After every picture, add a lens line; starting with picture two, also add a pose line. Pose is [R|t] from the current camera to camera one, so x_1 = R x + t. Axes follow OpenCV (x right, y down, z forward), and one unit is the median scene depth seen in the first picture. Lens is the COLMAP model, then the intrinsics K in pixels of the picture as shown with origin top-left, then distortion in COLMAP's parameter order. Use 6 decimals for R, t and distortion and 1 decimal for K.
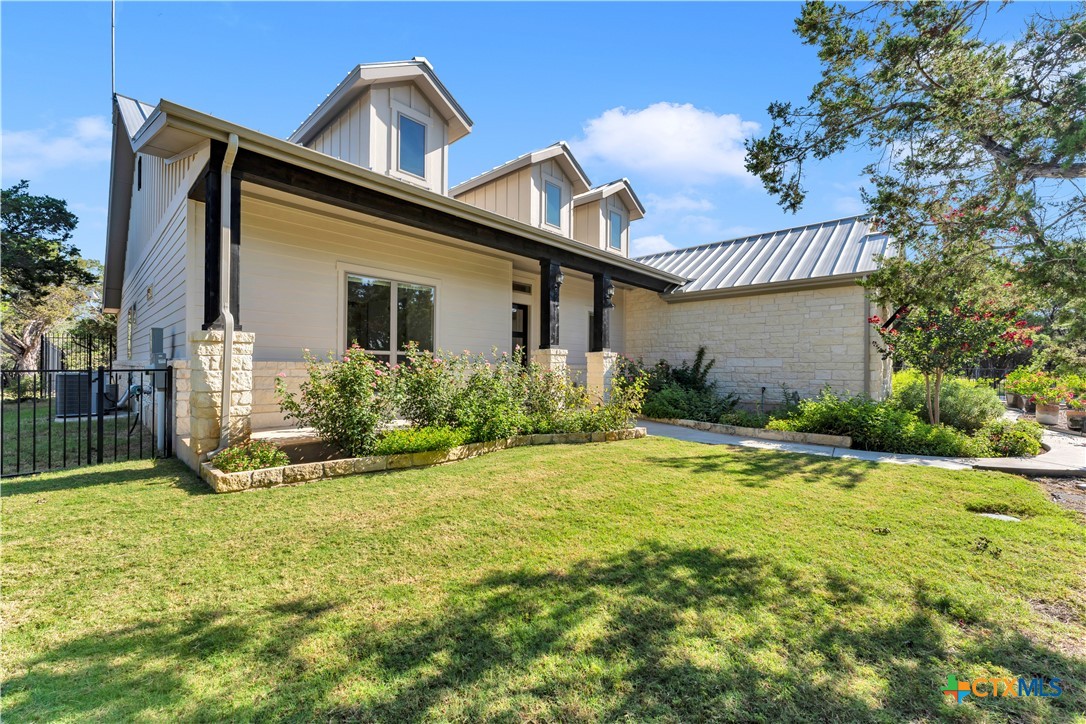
lens RADIAL K [[431.4, 0, 537.4], [0, 431.4, 357.4], [0, 0, 1]] dist [-0.001505, 0.000185]
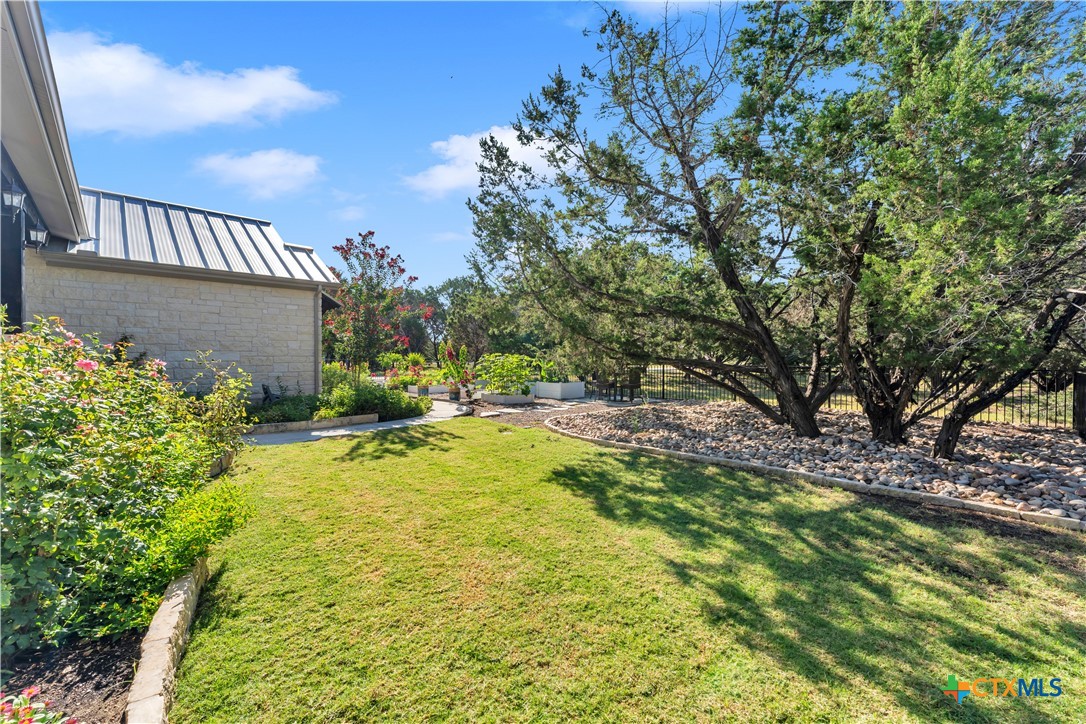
lens RADIAL K [[431.4, 0, 537.6], [0, 431.4, 356.4], [0, 0, 1]] dist [-0.001505, 0.000185]
pose [[0.029838, -0.006098, 0.999536, -0.495610], [-0.020637, 0.999764, 0.006715, -0.010179], [-0.999342, -0.020828, 0.029705, 0.383299]]
